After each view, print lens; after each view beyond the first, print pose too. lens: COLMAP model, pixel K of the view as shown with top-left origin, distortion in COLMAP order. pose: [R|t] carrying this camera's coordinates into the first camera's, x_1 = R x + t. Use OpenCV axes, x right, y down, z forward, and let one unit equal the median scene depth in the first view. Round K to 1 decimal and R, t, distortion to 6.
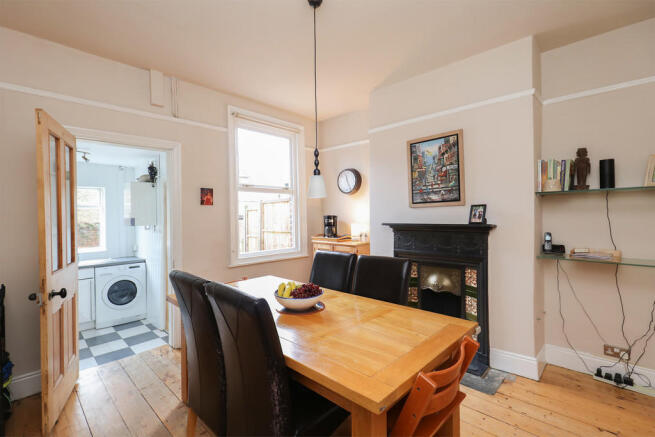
lens RADIAL K [[300.6, 0, 326.8], [0, 300.6, 217.6], [0, 0, 1]] dist [-0.002444, -0.000388]
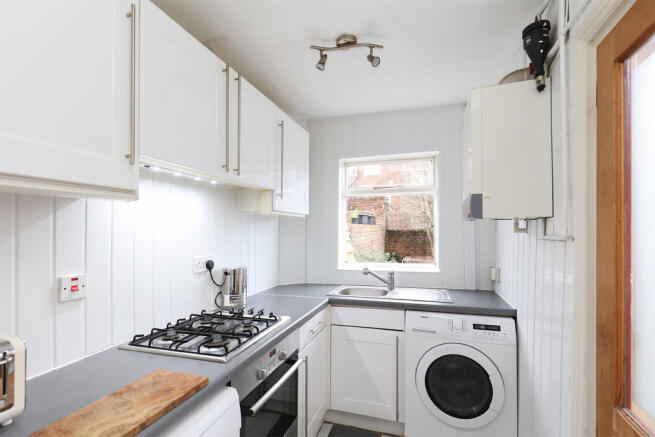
lens RADIAL K [[300.6, 0, 328.1], [0, 300.6, 219.9], [0, 0, 1]] dist [-0.002444, -0.000388]
pose [[0.420423, 0.008193, -0.907291, -0.378588], [-0.006792, 0.999960, 0.005882, 0.024931], [0.907303, 0.003690, 0.420462, 0.653504]]
